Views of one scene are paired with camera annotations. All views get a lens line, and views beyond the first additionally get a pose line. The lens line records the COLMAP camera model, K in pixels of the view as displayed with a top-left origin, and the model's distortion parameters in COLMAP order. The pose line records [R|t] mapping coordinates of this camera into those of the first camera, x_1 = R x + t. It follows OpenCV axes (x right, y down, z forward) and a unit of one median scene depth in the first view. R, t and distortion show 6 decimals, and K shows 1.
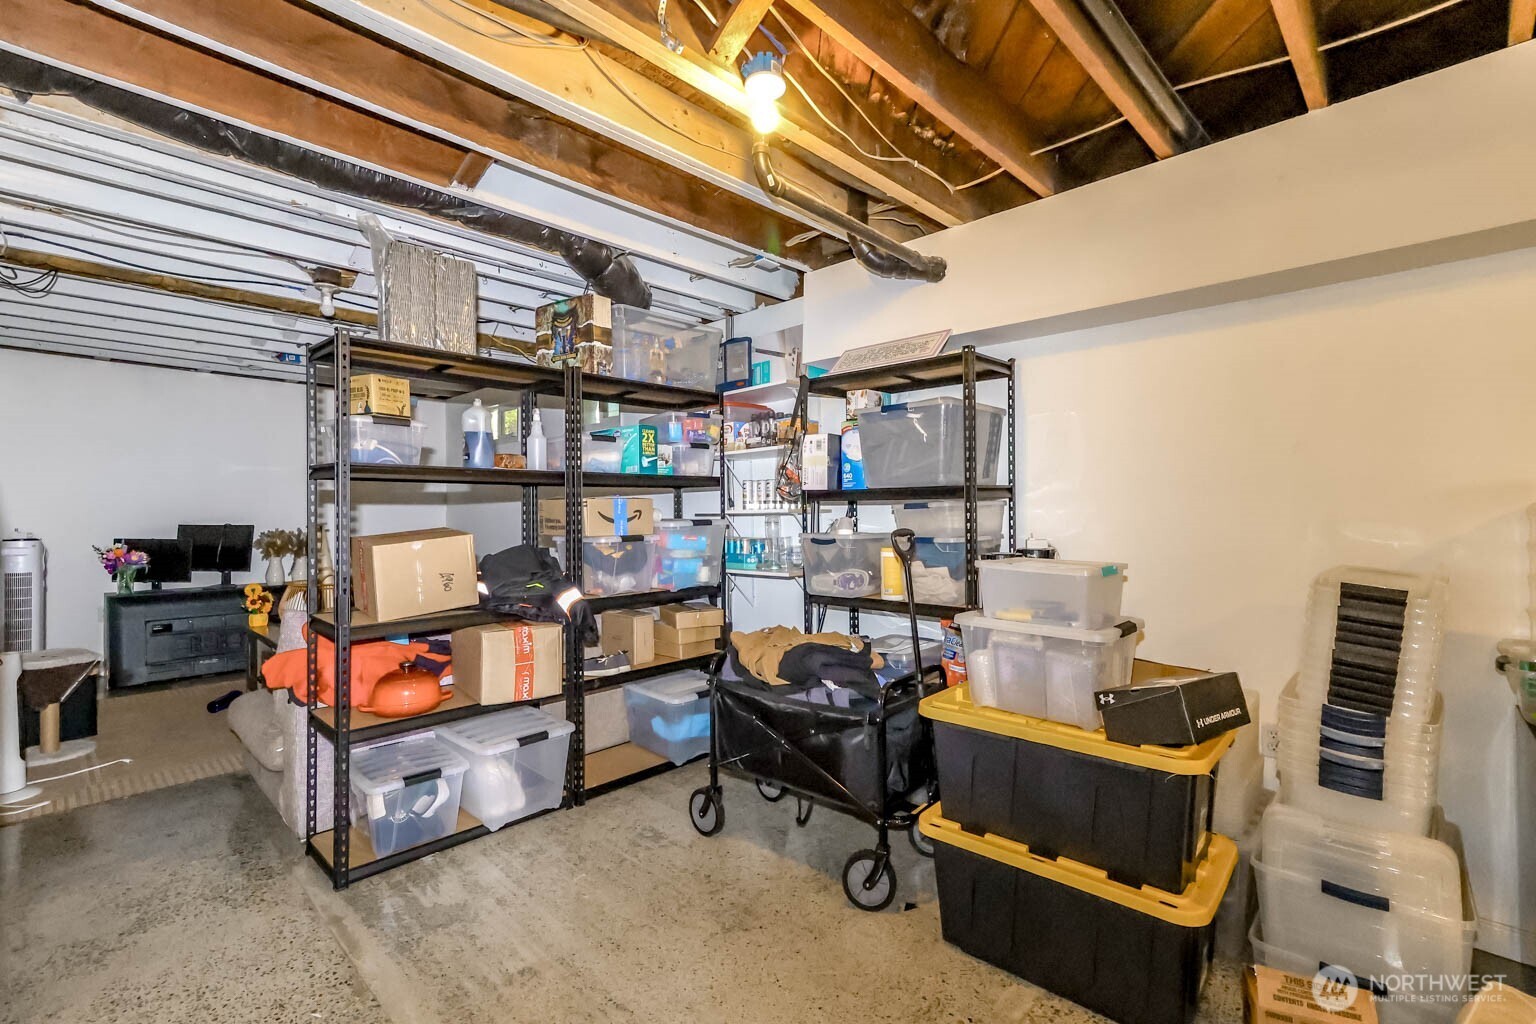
lens RADIAL K [[703.6, 0, 765.7], [0, 703.6, 513.6], [0, 0, 1]] dist [0.004764, 0.000122]
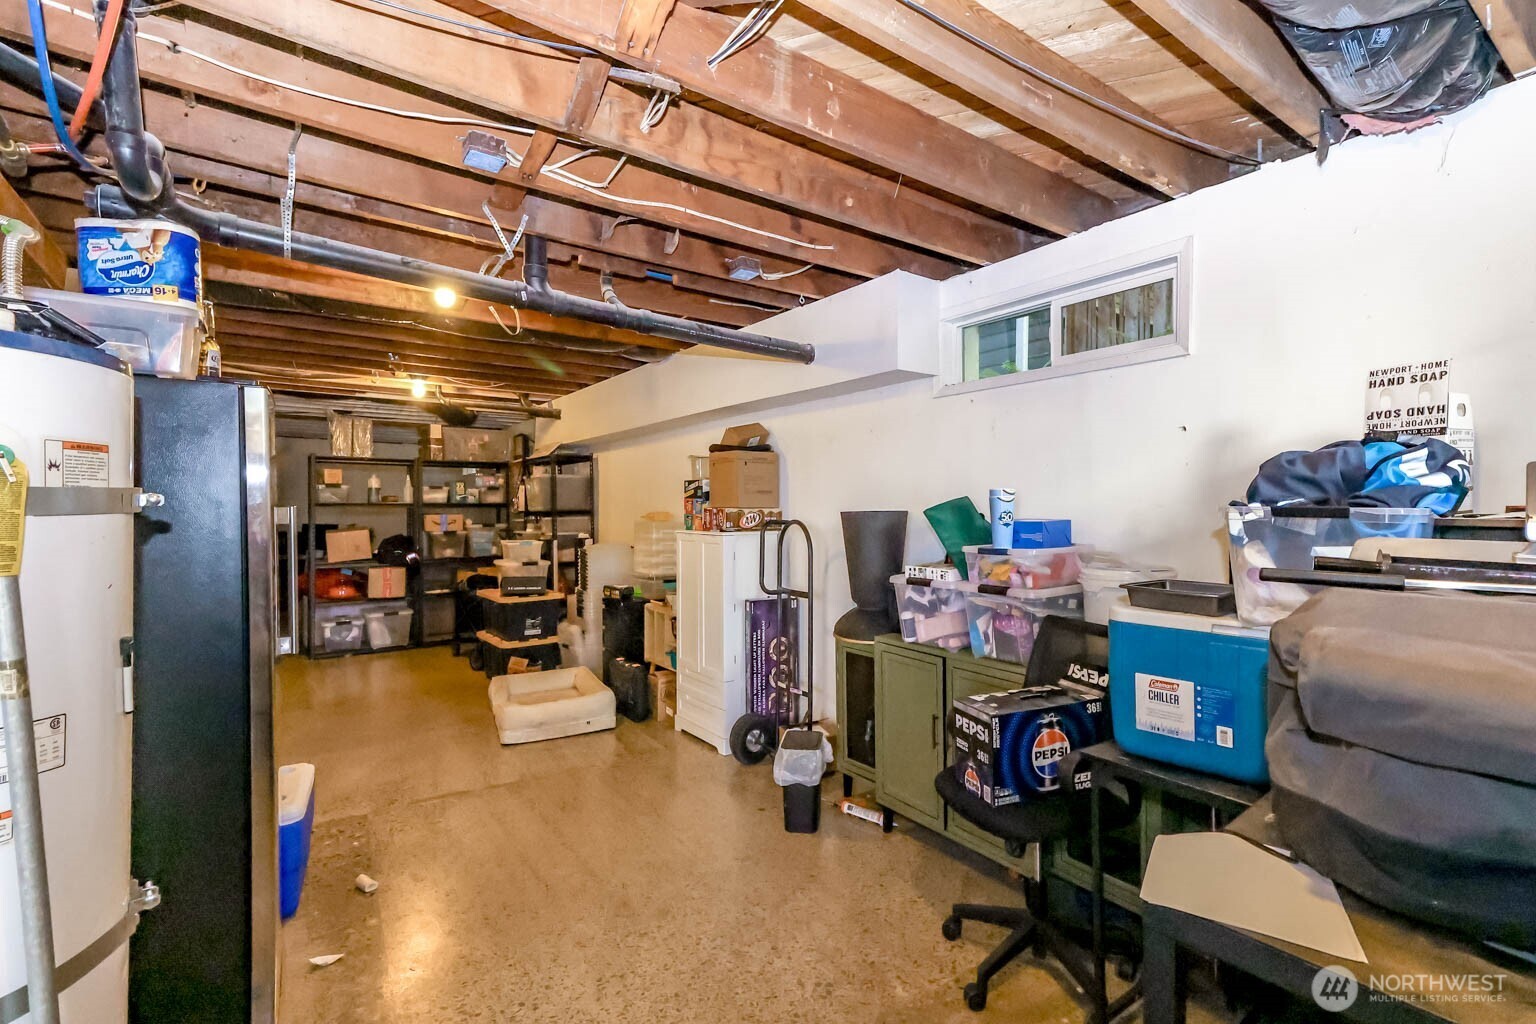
lens RADIAL K [[703.6, 0, 769.2], [0, 703.6, 510.9], [0, 0, 1]] dist [0.004764, 0.000122]
pose [[0.983224, 0.005176, -0.182328, 1.381606], [-0.004864, 0.999986, 0.002155, -0.047228], [0.182336, -0.001232, 0.983235, -1.148250]]
